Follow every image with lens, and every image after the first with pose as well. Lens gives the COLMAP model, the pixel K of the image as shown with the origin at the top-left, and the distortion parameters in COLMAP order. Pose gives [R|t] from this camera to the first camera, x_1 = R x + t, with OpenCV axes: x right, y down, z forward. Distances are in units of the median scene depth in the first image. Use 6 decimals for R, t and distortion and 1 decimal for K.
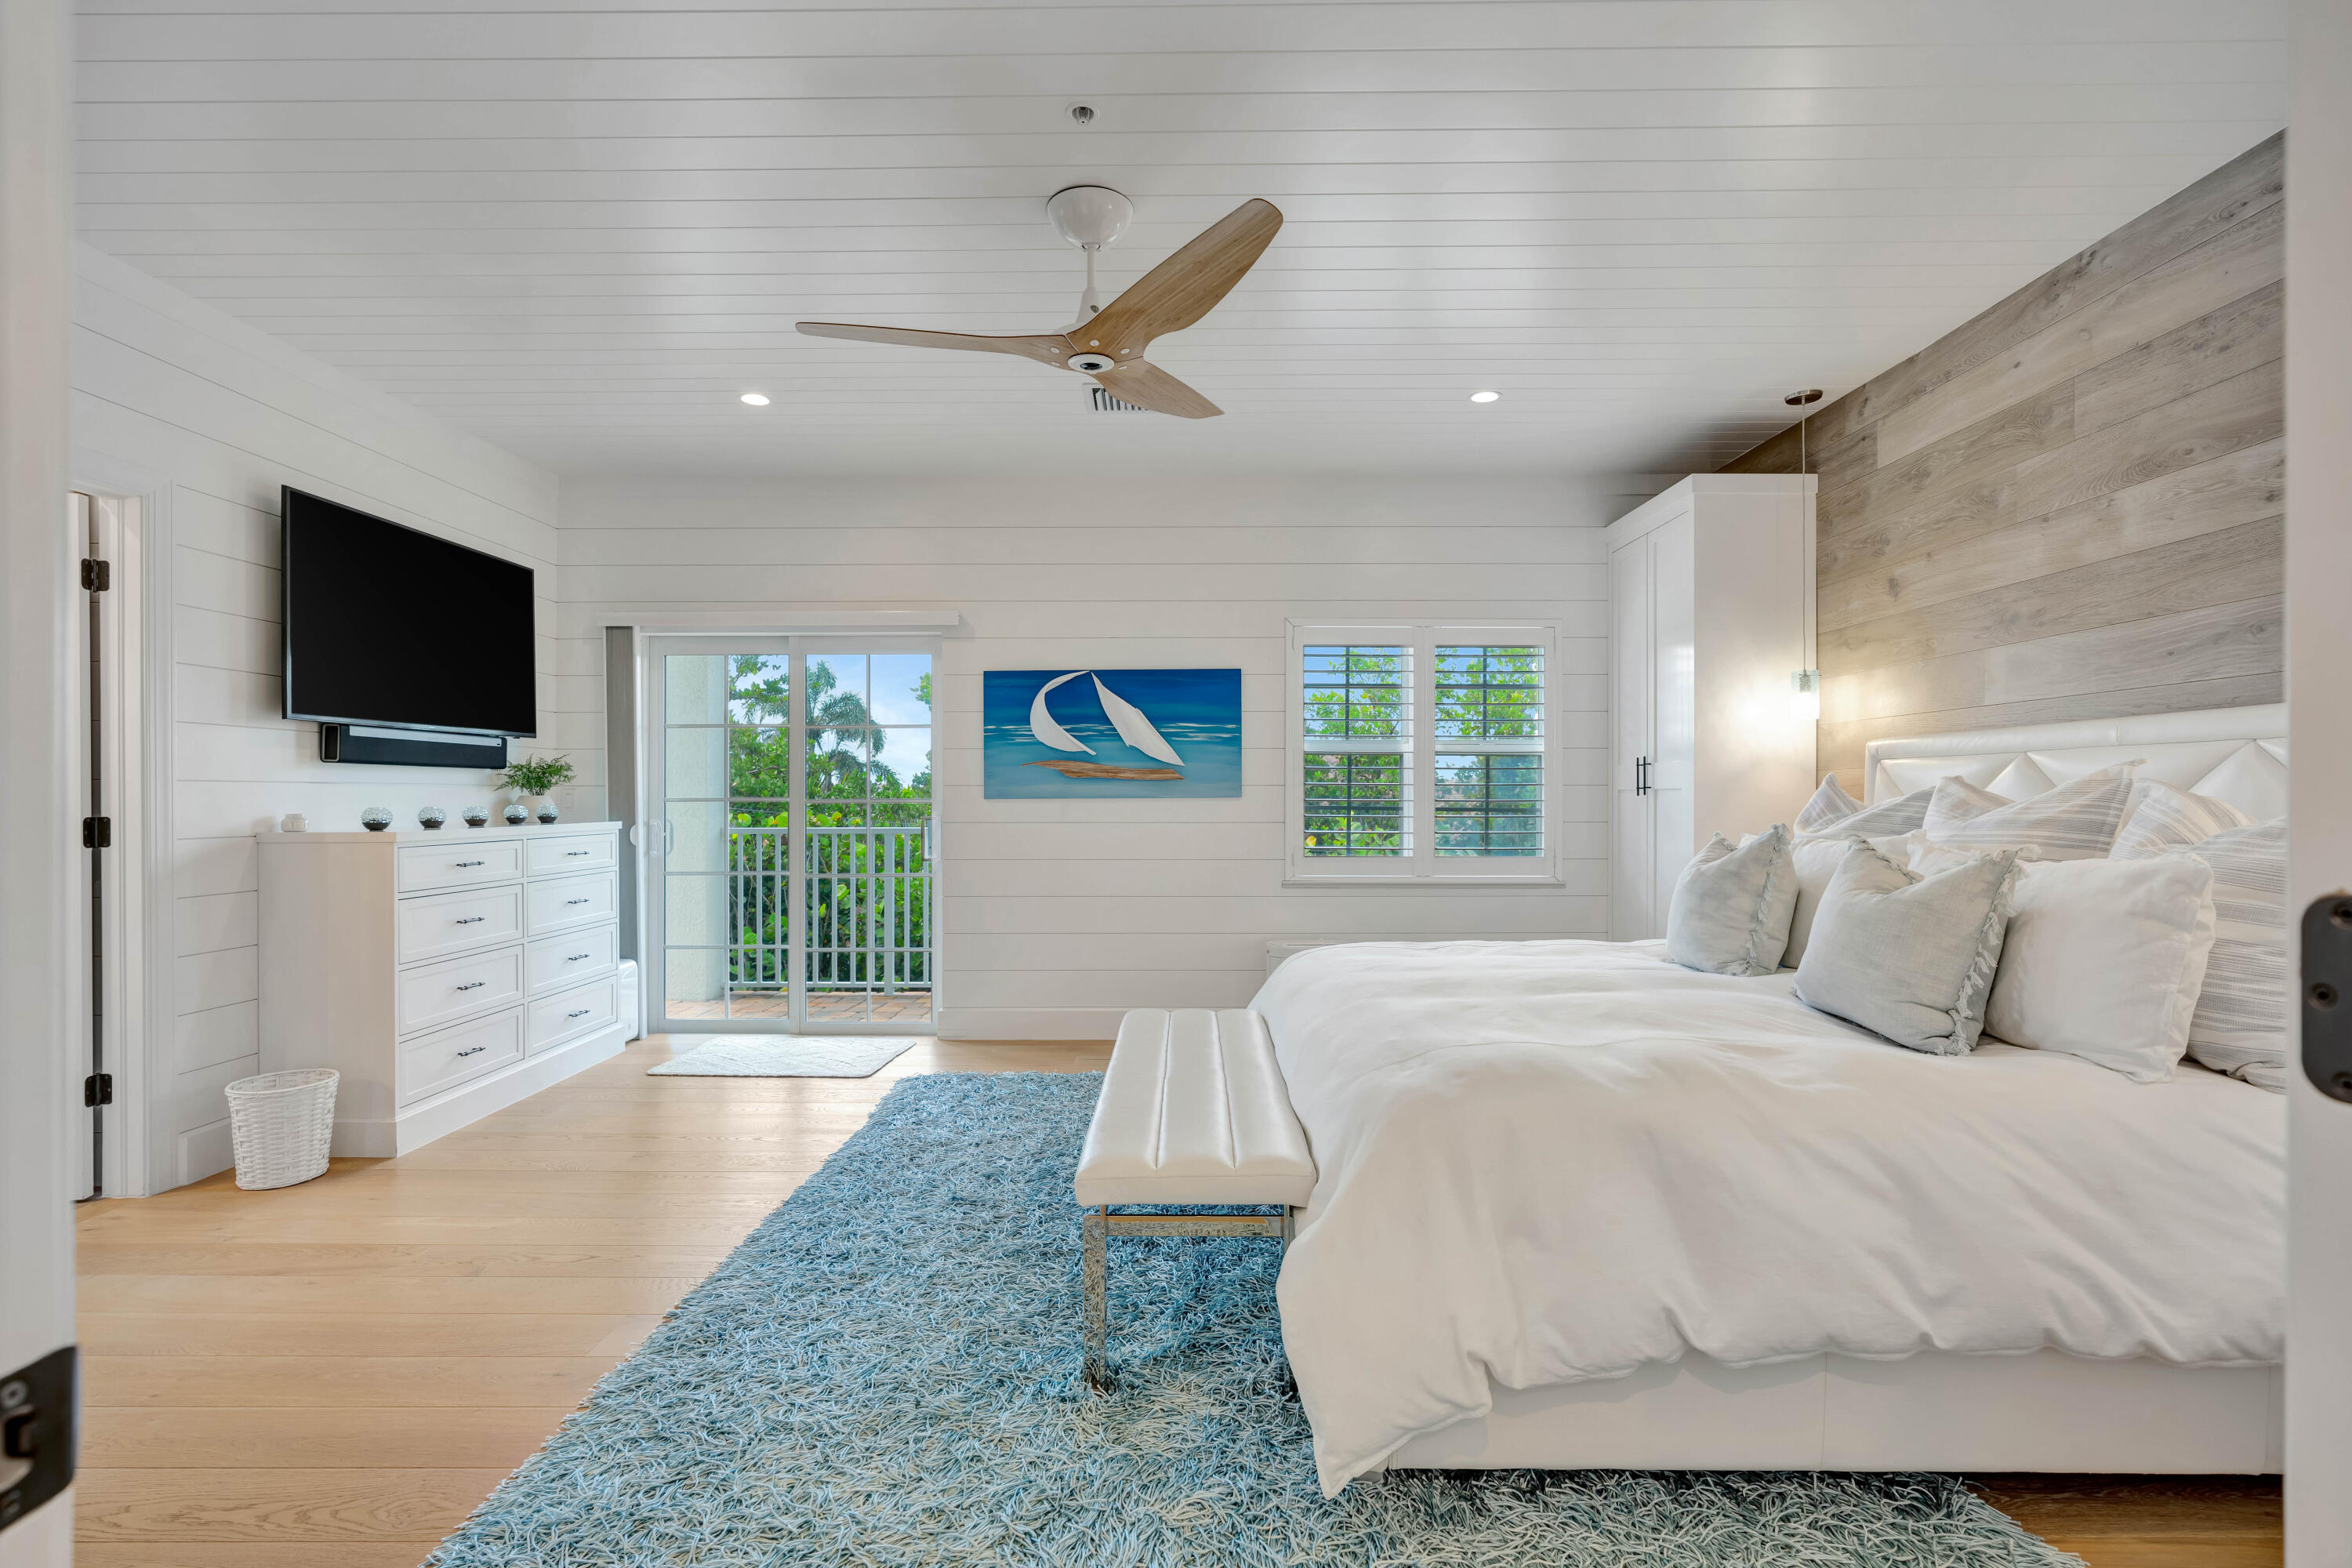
lens RADIAL K [[1061.4, 0, 1187.3], [0, 1061.4, 792.5], [0, 0, 1]] dist [0.000338, 0.002736]
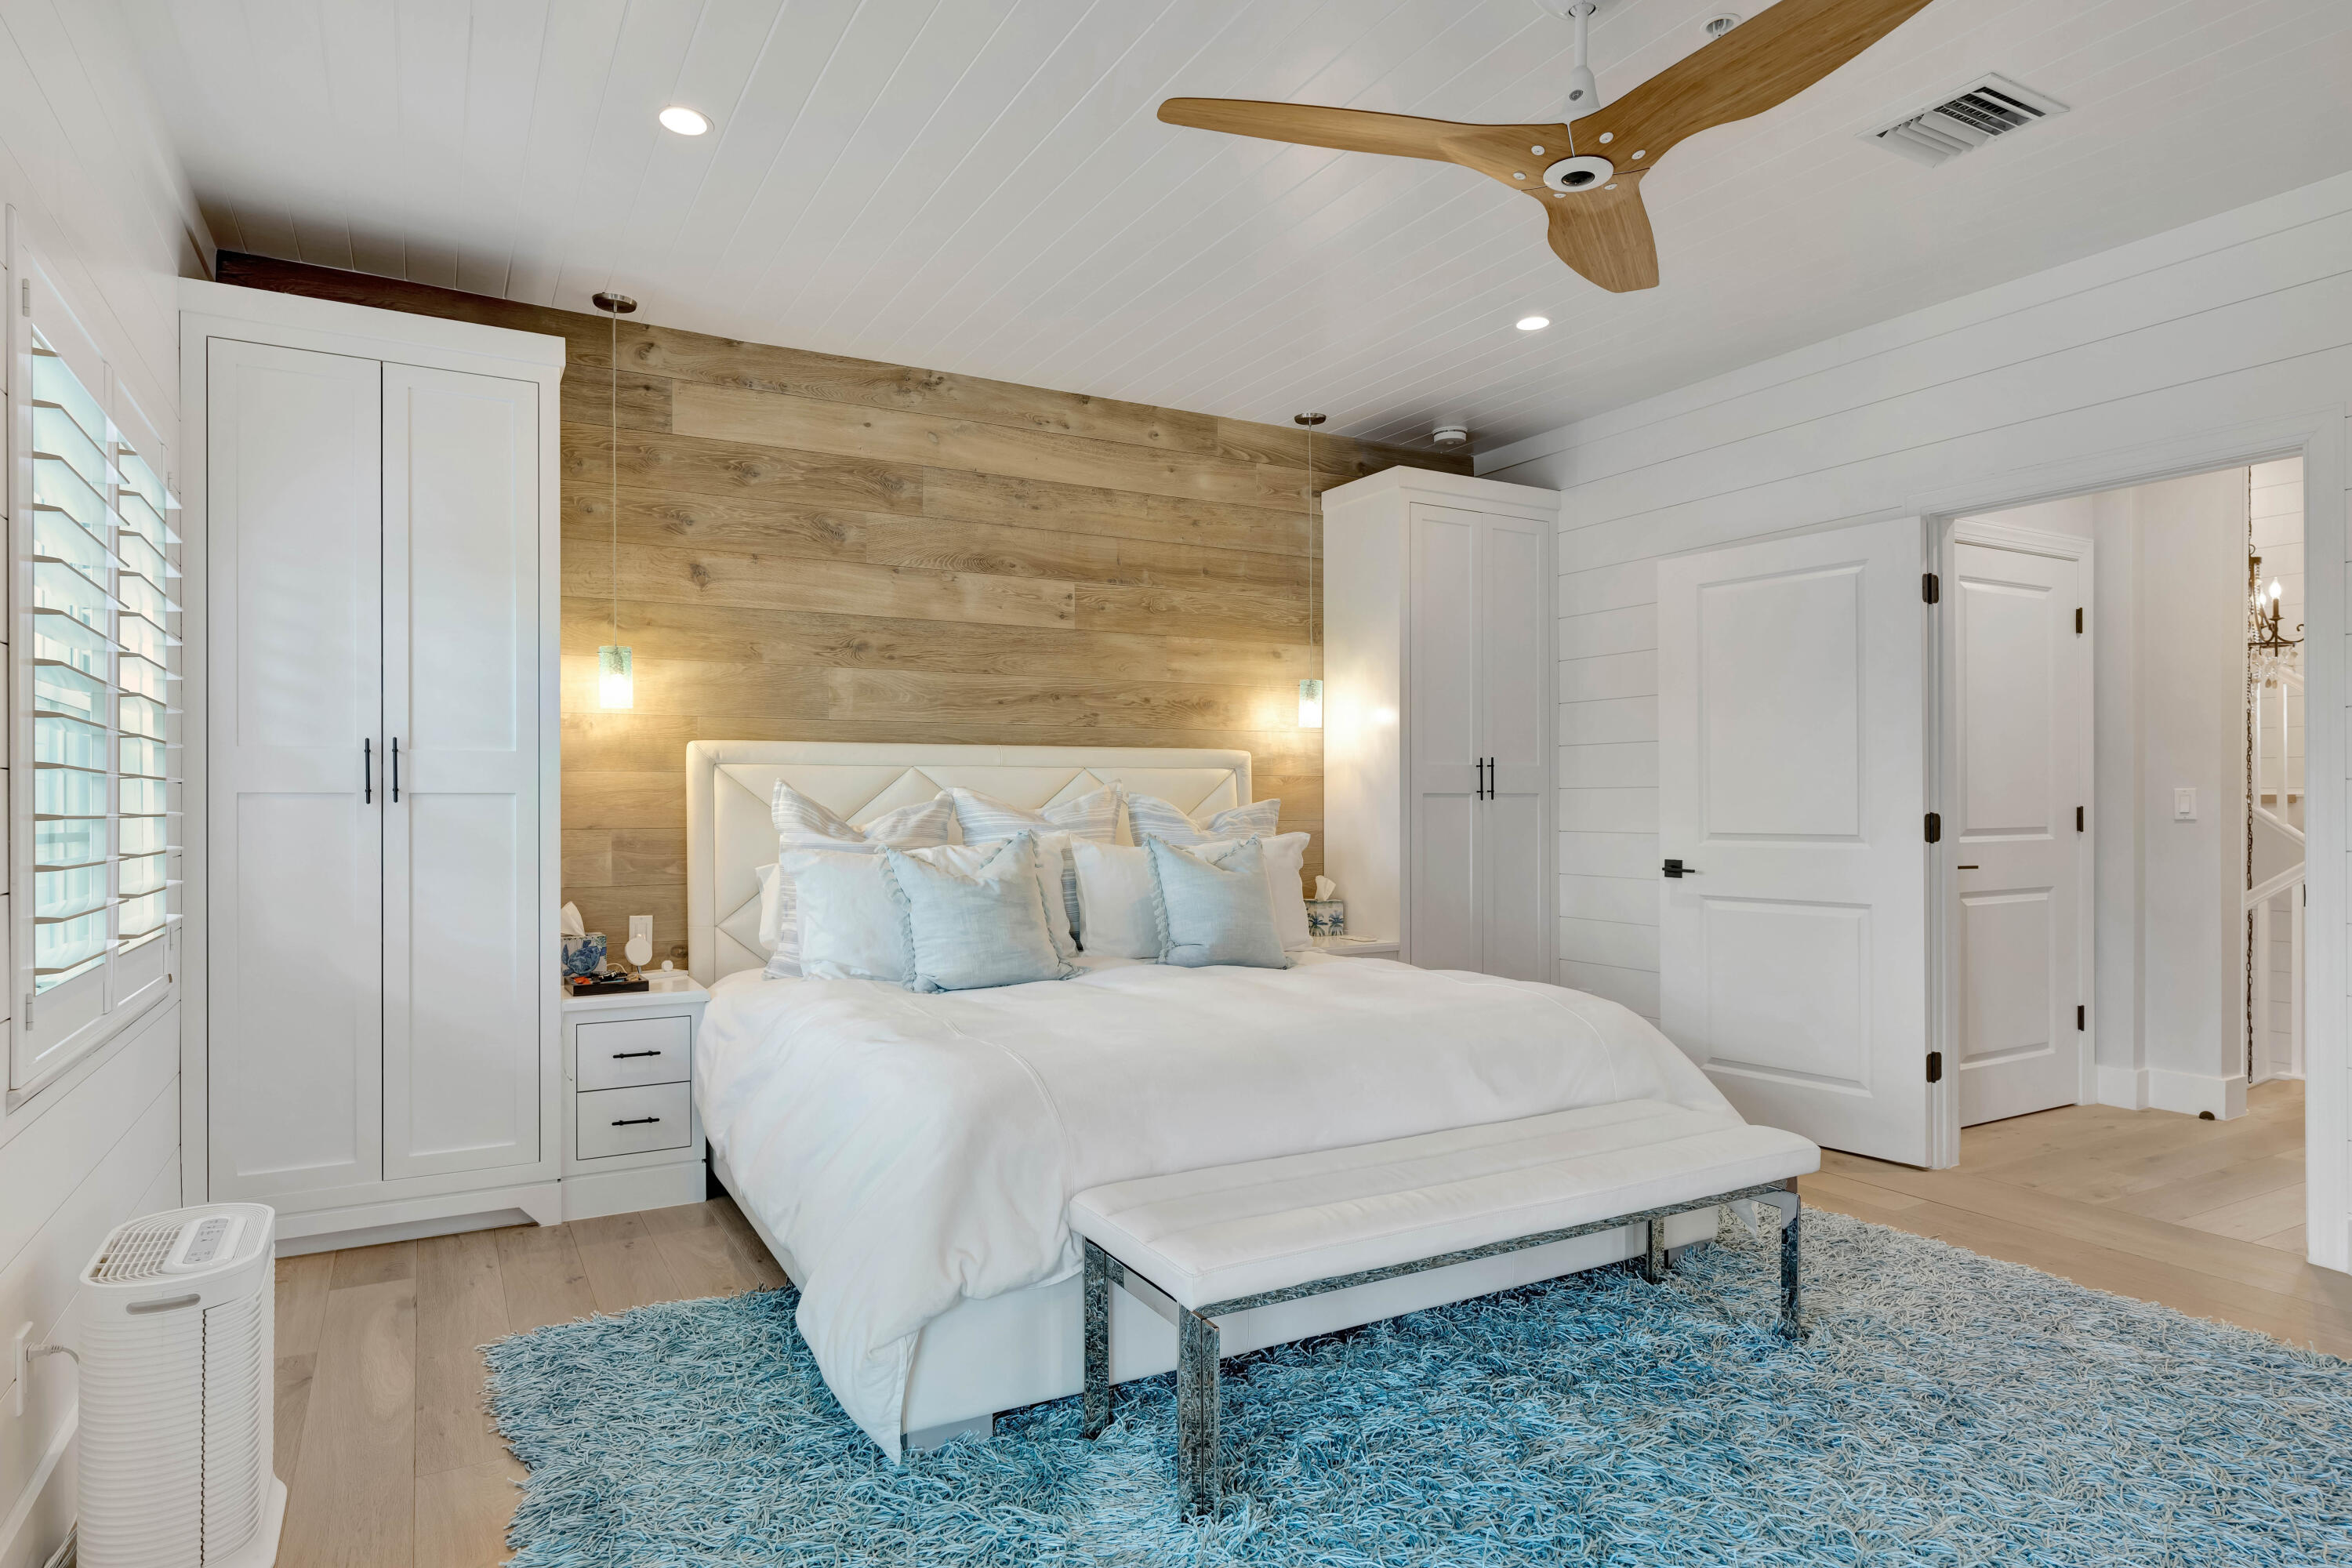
lens RADIAL K [[1304.1, 0, 1166.5], [0, 1304.1, 805.3], [0, 0, 1]] dist [-0.000666, 0.000844]
pose [[-0.482424, -0.001004, 0.875937, -0.496466], [-0.000515, 0.999999, 0.000863, 0.003590], [-0.875938, -0.000035, -0.482424, 1.156365]]
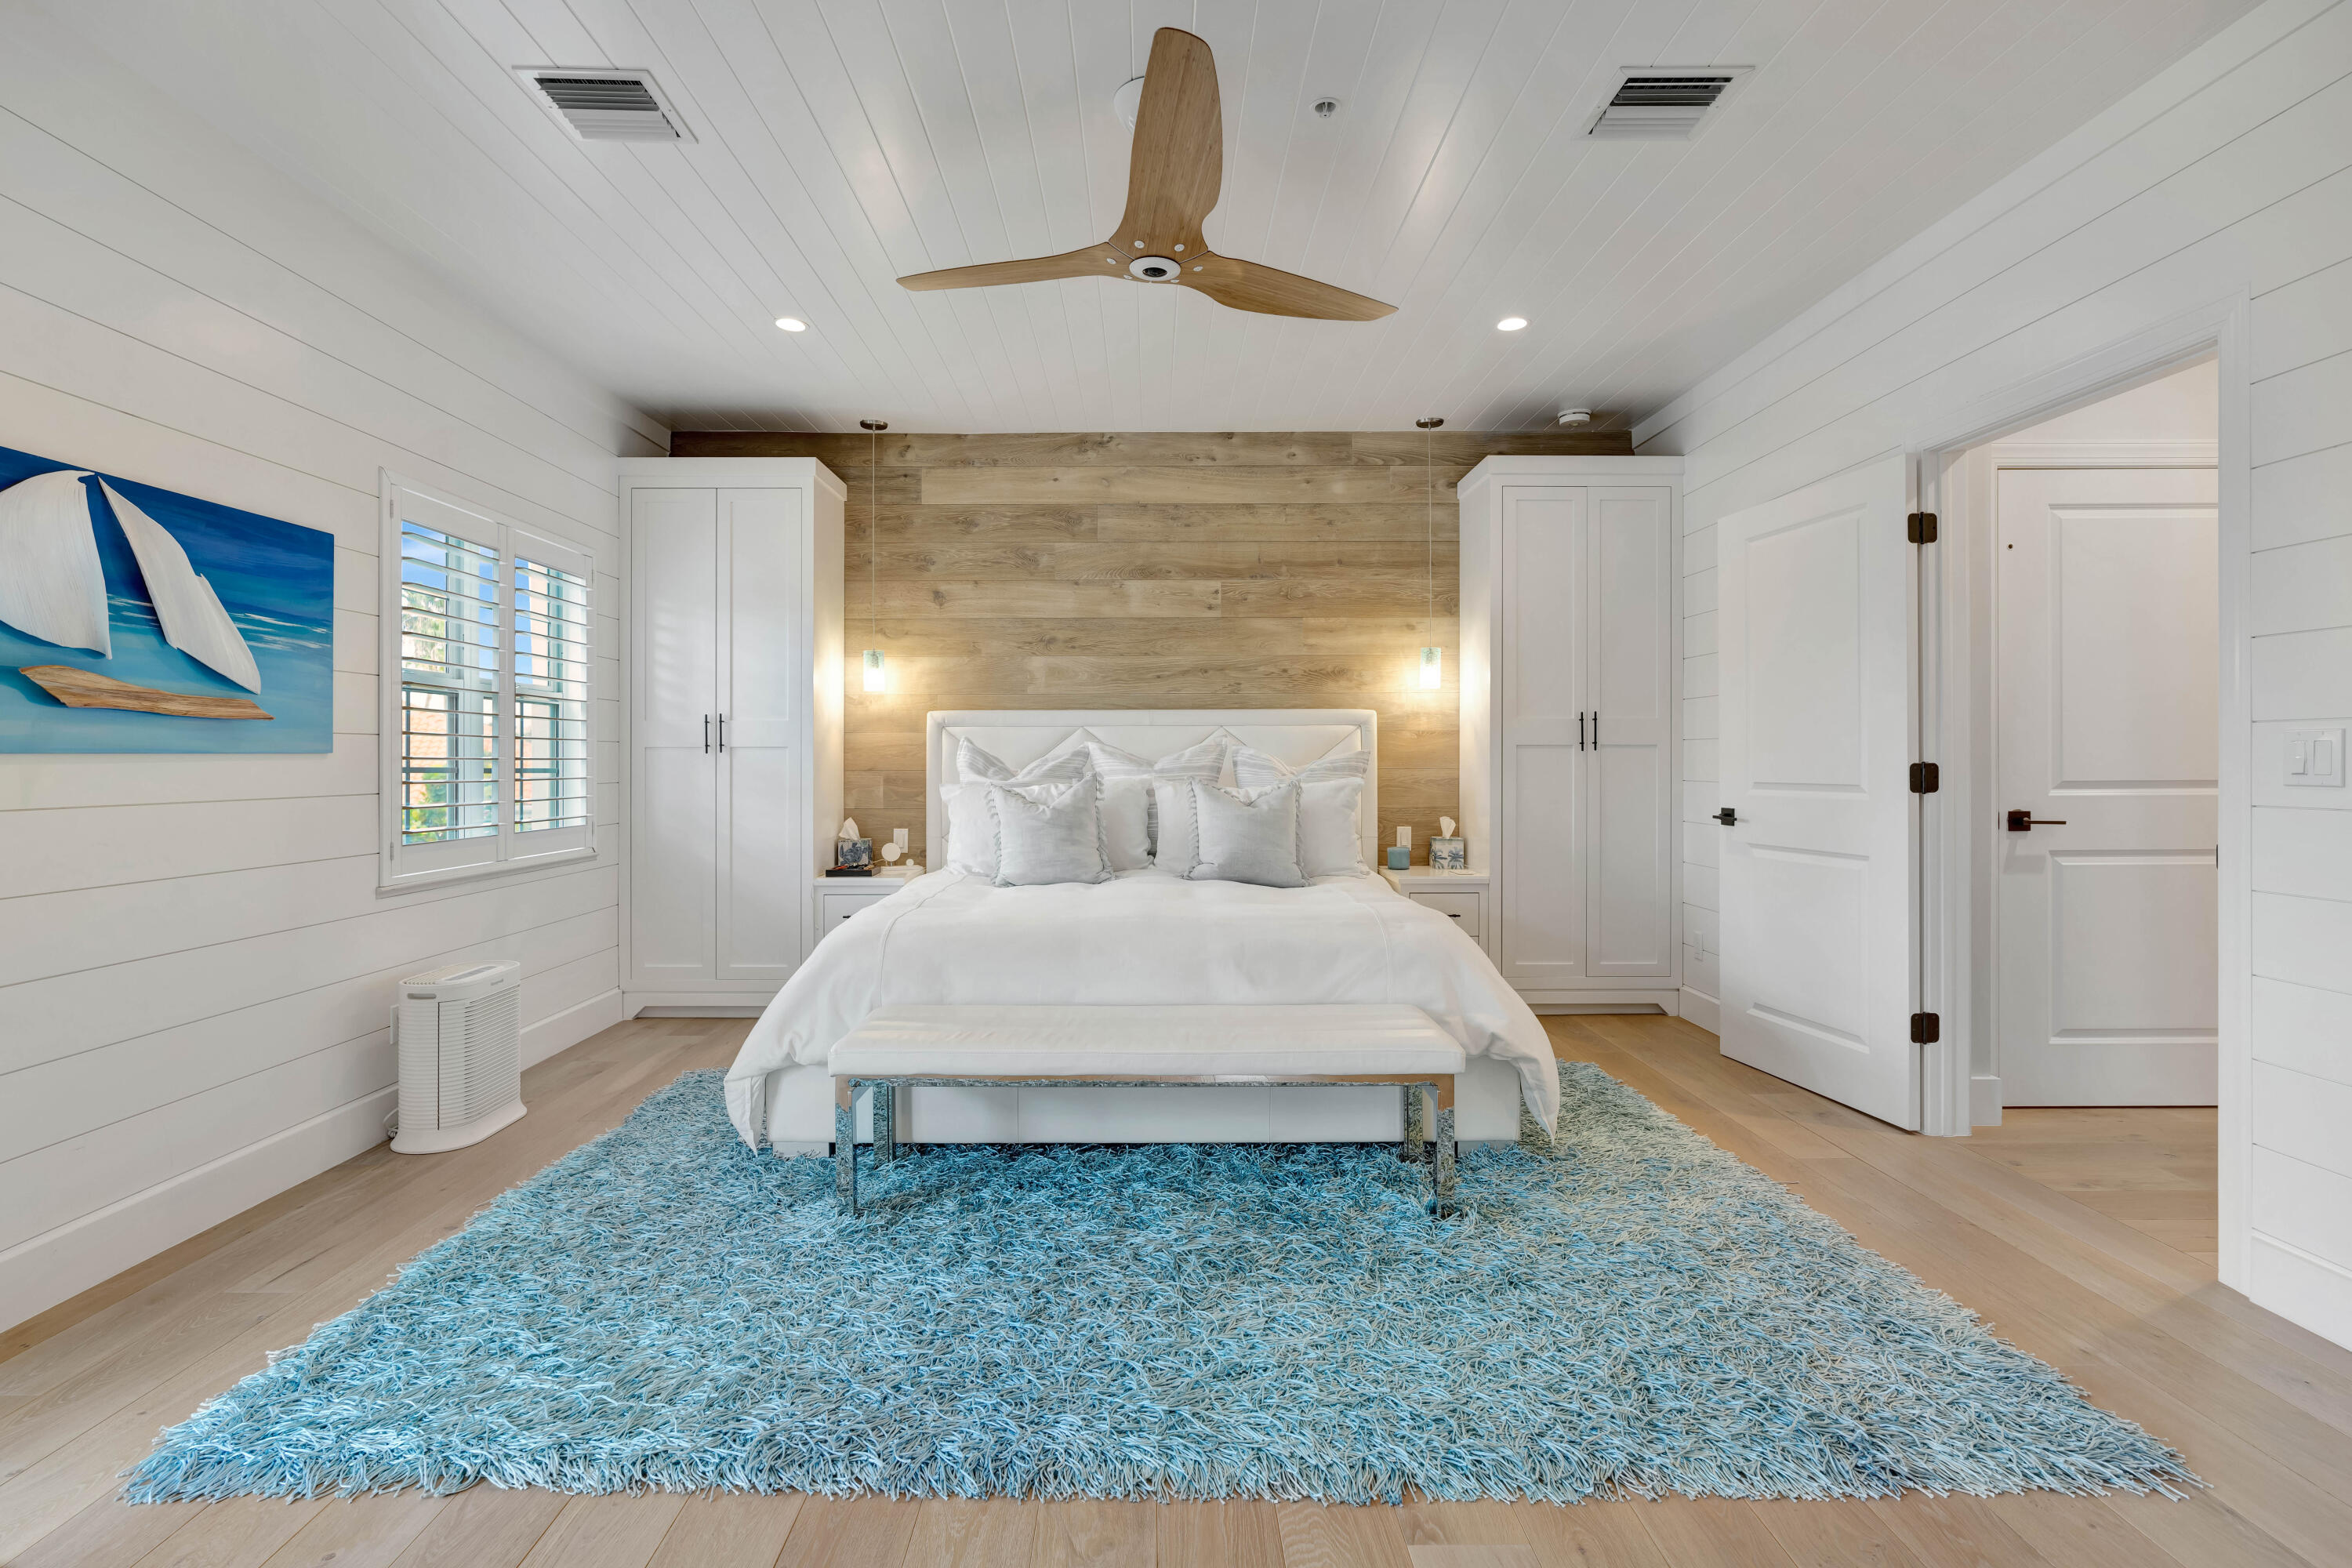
lens RADIAL K [[1129.4, 0, 1164.2], [0, 1129.4, 758.4], [0, 0, 1]] dist [-0.011610, 0.000275]
pose [[-0.002081, 0.000110, 0.999998, -0.738366], [-0.001990, 0.999998, -0.000114, 0.008495], [-0.999996, -0.001991, -0.002081, 0.698589]]
